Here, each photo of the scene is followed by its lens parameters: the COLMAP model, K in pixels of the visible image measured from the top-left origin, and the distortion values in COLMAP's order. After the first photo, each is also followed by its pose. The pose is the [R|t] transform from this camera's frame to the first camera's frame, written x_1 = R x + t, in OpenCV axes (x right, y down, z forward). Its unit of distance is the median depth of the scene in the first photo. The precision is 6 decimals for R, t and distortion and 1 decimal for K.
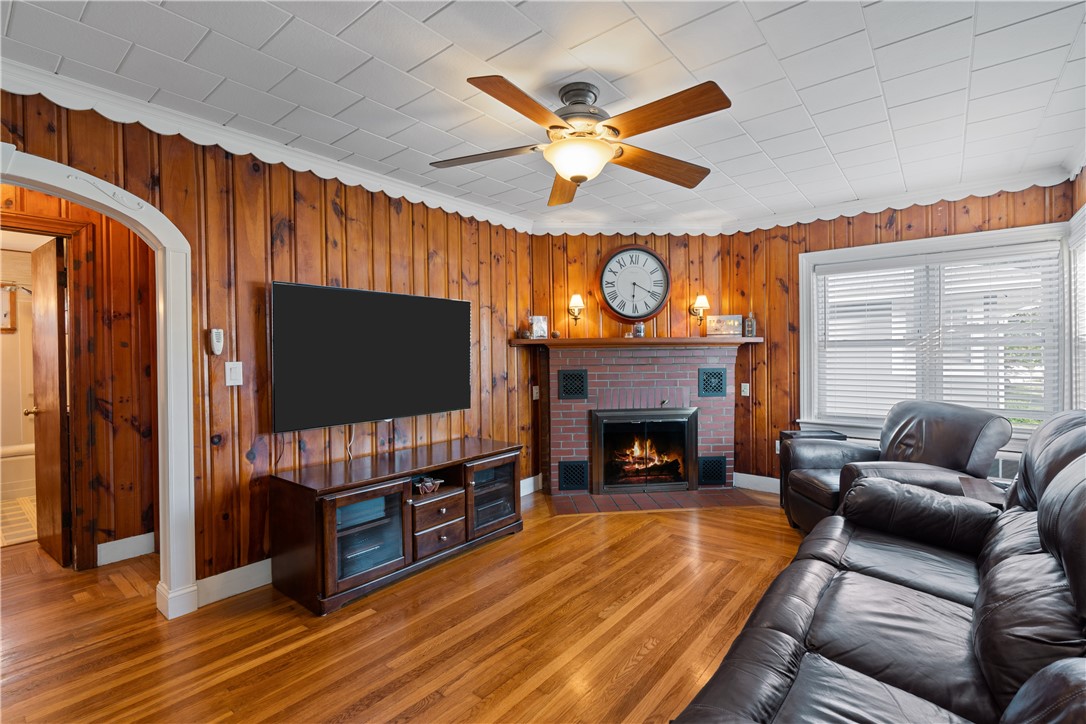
lens RADIAL K [[500.1, 0, 548.8], [0, 500.1, 360.6], [0, 0, 1]] dist [-0.001737, -0.000080]
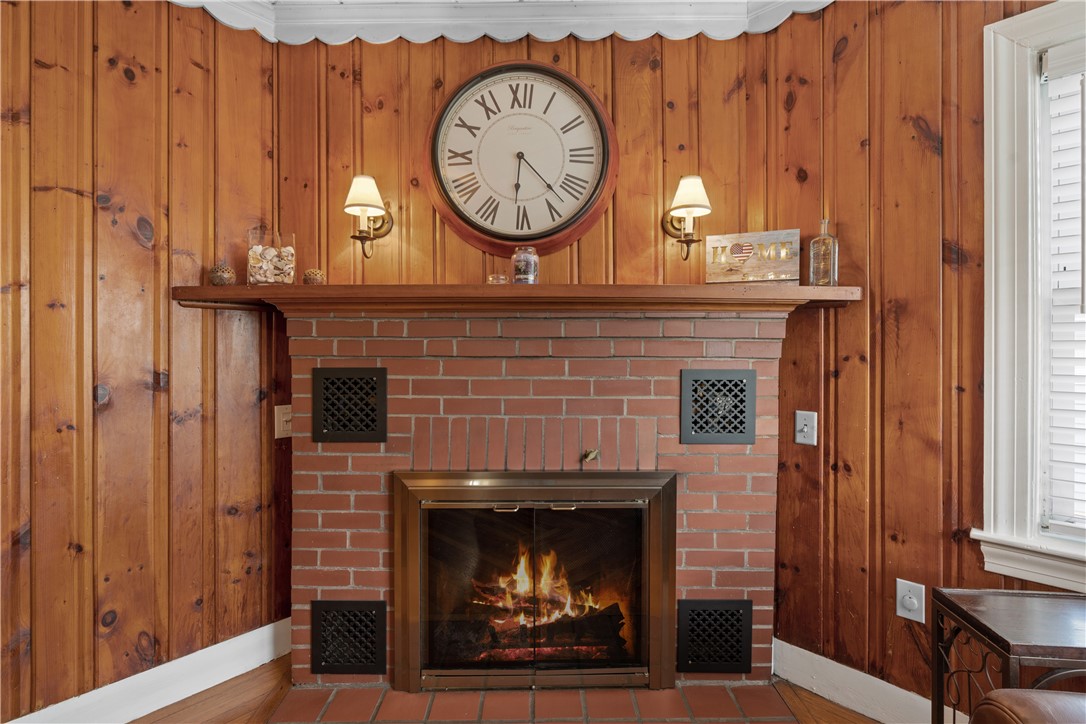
lens RADIAL K [[493.4, 0, 545.7], [0, 493.4, 350.3], [0, 0, 1]] dist [-0.004433, 0.000627]
pose [[0.995964, 0.013295, -0.088762, 0.231151], [-0.014229, 0.999850, -0.009899, 0.006216], [0.088617, 0.011122, 0.996004, 0.617431]]
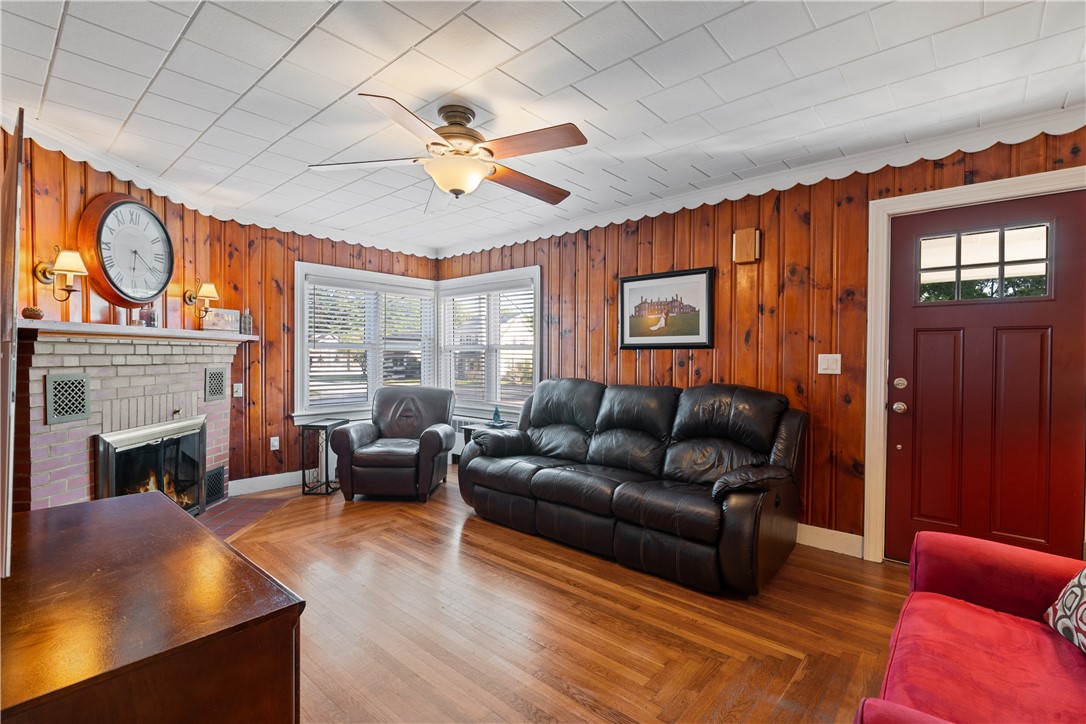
lens RADIAL K [[493.5, 0, 545.5], [0, 493.5, 359.2], [0, 0, 1]] dist [-0.002235, 0.000284]
pose [[0.042145, 0.000260, 0.999111, -0.516536], [0.003946, 0.999992, -0.000427, 0.002690], [-0.999104, 0.003961, 0.042144, 0.387611]]
